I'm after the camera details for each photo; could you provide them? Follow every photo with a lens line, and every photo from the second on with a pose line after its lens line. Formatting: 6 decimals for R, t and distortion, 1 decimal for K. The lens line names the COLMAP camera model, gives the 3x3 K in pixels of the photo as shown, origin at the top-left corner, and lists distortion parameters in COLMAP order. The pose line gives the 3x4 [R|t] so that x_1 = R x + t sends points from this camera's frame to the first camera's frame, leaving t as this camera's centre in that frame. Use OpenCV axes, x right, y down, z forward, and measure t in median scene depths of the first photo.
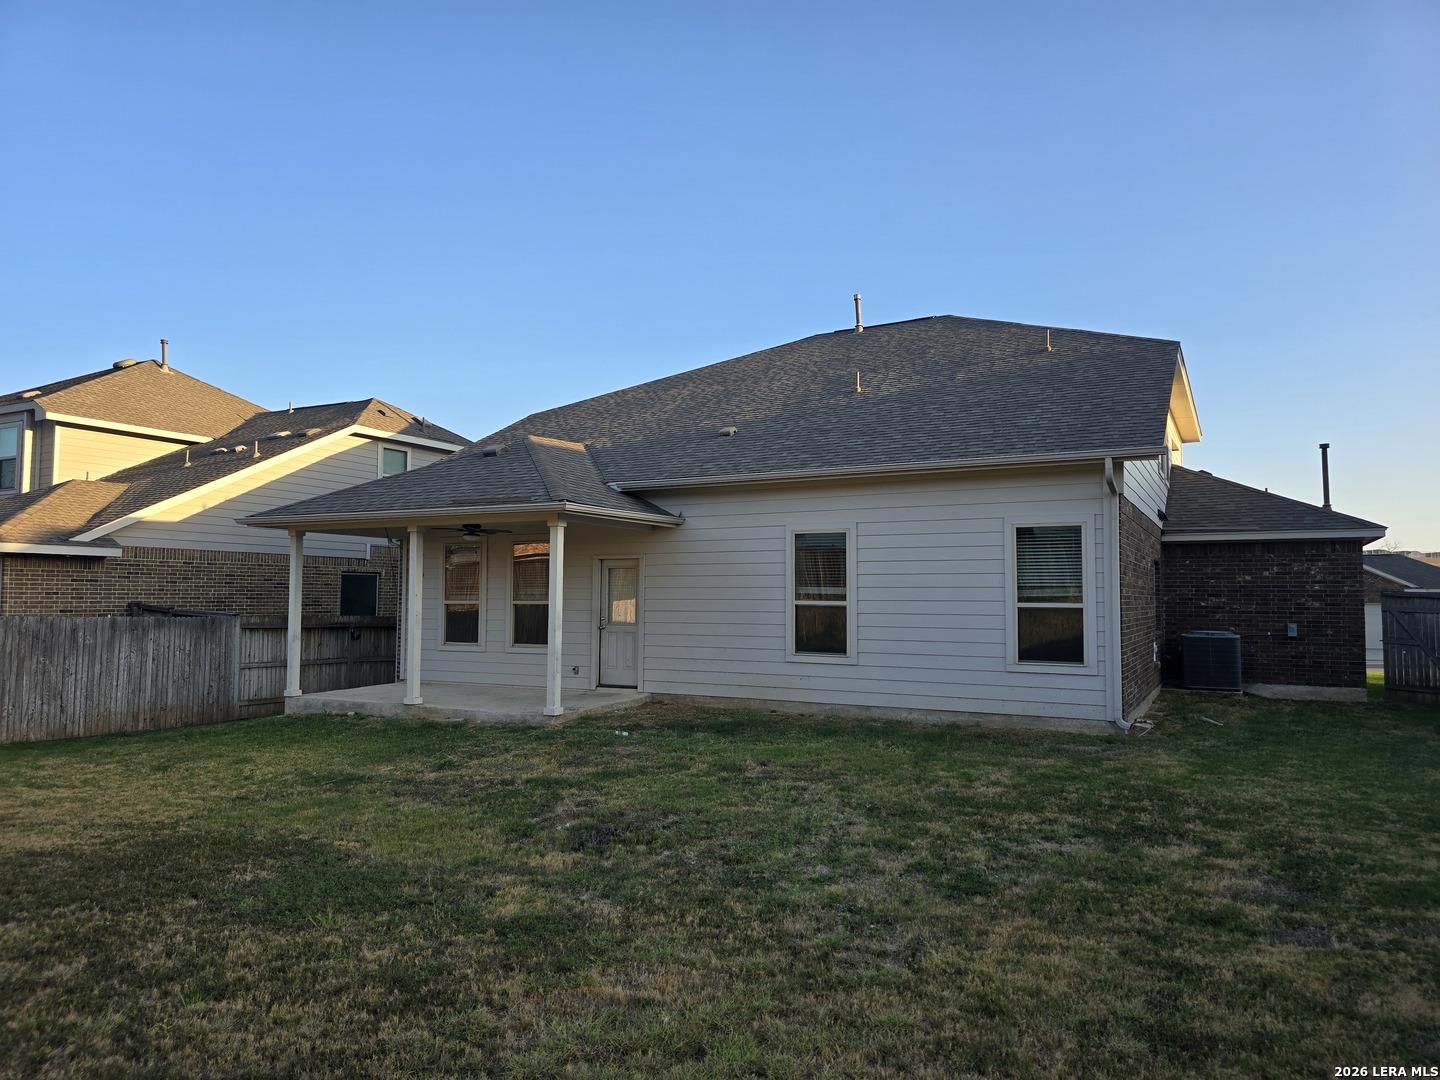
lens RADIAL K [[957.0, 0, 723.4], [0, 957.0, 554.9], [0, 0, 1]] dist [0.063149, -0.068450]
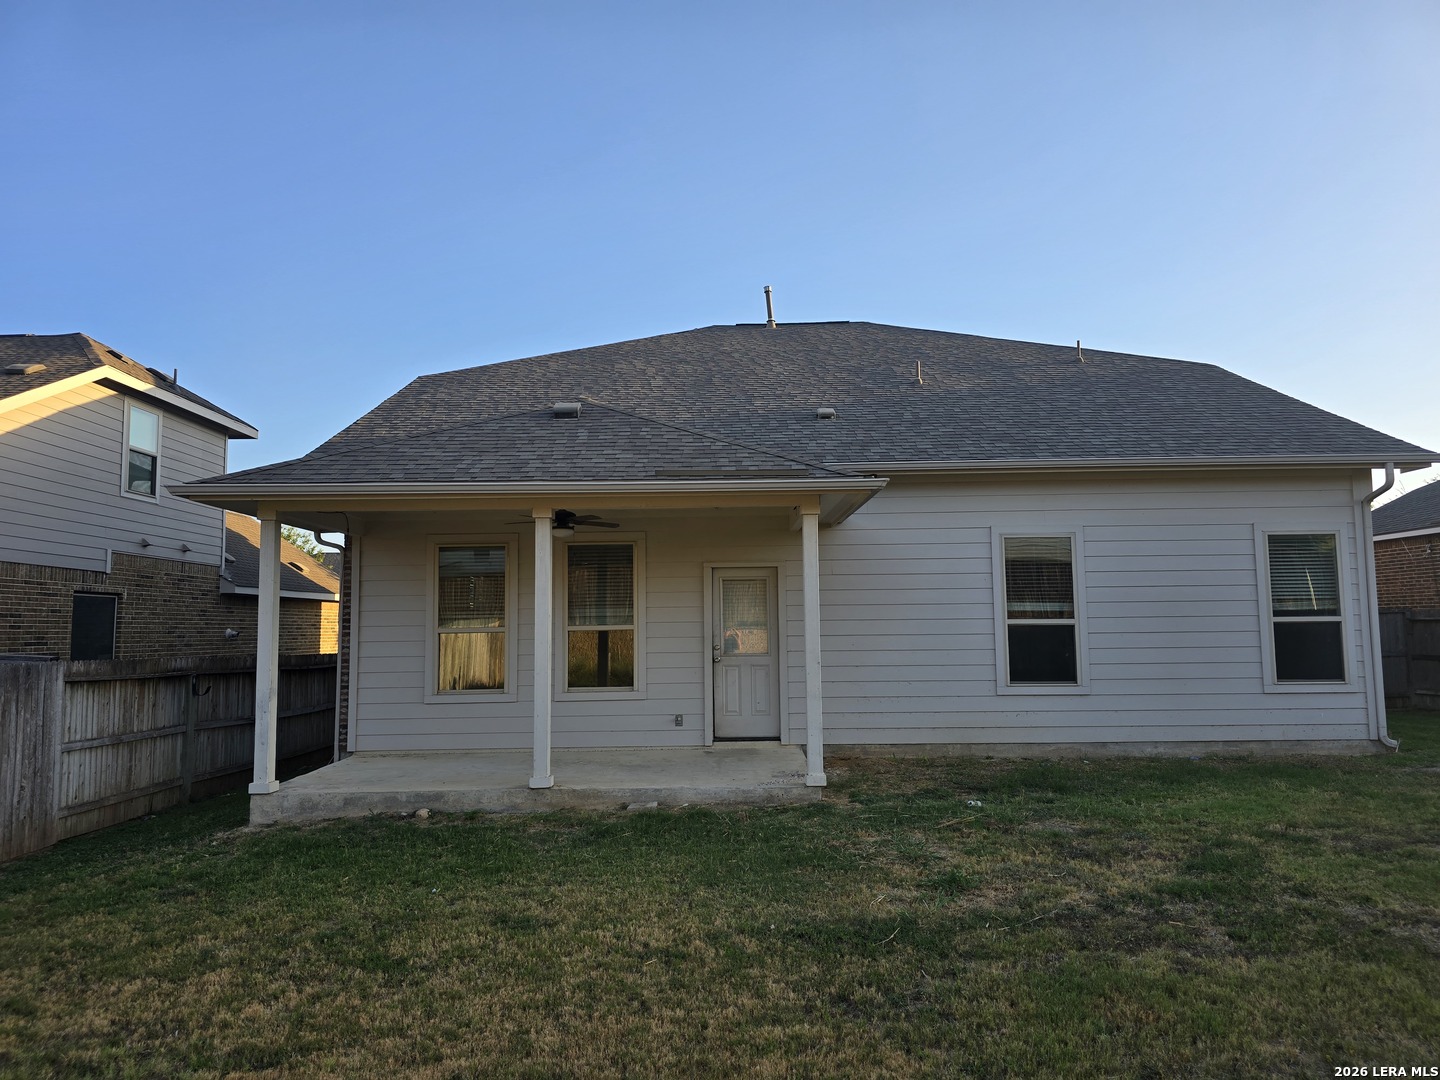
lens RADIAL K [[957.0, 0, 723.4], [0, 957.0, 554.9], [0, 0, 1]] dist [0.063149, -0.068450]
pose [[0.884837, 0.021570, 0.465401, -0.524890], [-0.005242, 0.999325, -0.036349, 0.024085], [-0.465871, 0.029724, 0.884353, 0.382655]]
